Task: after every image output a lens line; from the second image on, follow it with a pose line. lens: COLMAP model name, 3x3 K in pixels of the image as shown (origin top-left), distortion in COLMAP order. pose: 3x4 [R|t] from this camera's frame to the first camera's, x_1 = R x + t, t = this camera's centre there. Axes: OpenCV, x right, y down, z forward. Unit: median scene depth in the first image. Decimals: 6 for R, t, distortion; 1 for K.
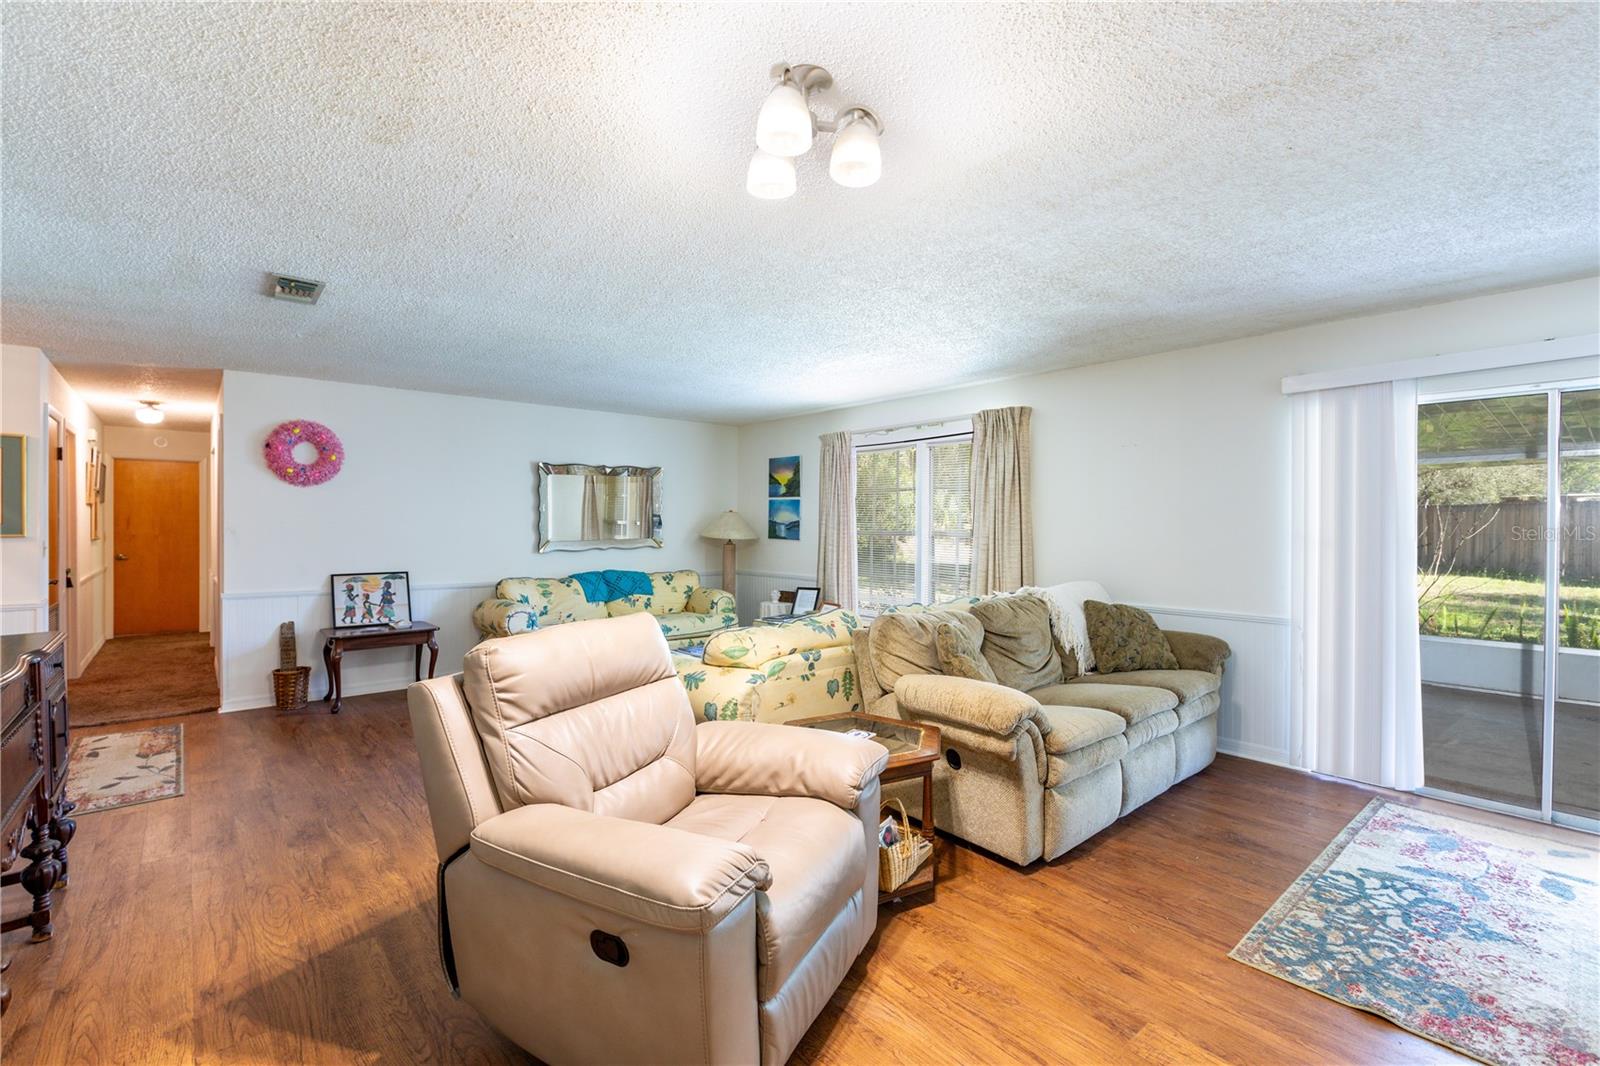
lens RADIAL K [[717.3, 0, 801.6], [0, 717.3, 532.6], [0, 0, 1]] dist [-0.002210, 0.000741]
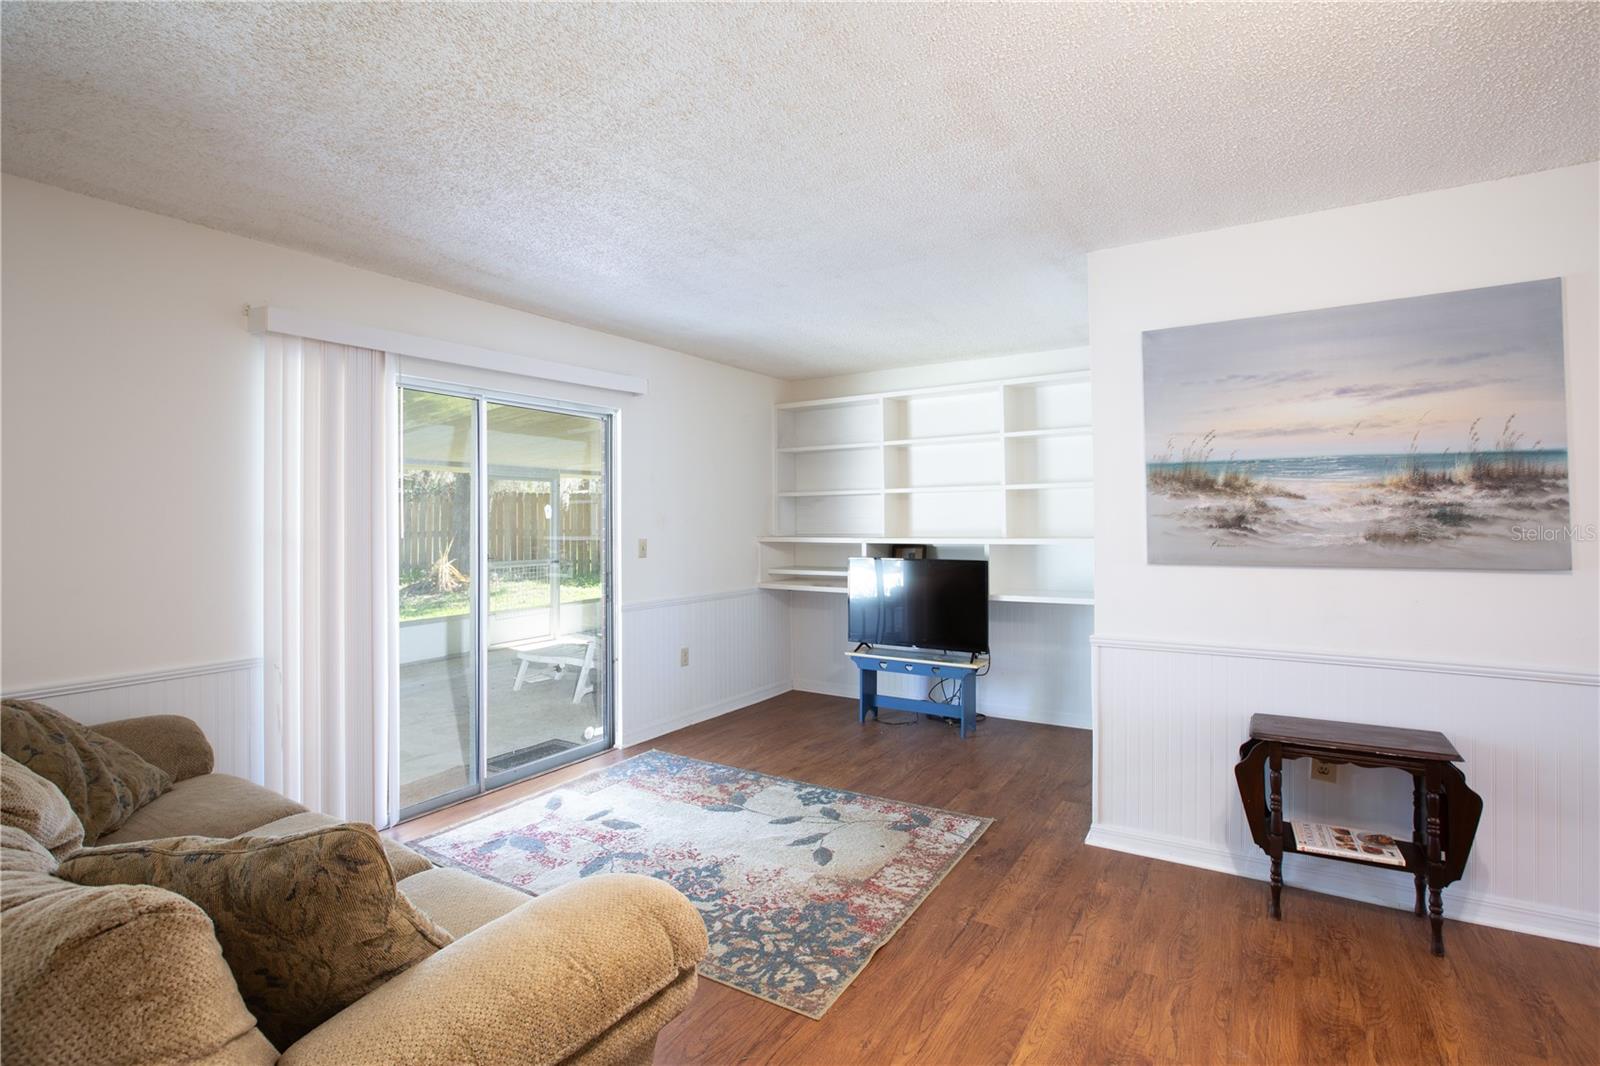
lens RADIAL K [[717.3, 0, 805.6], [0, 717.3, 533.0], [0, 0, 1]] dist [-0.002210, 0.000741]
pose [[-0.291369, -0.011528, 0.956541, -0.210474], [0.002255, 0.999916, 0.012738, -0.011789], [-0.956608, 0.005868, -0.291319, 1.169851]]
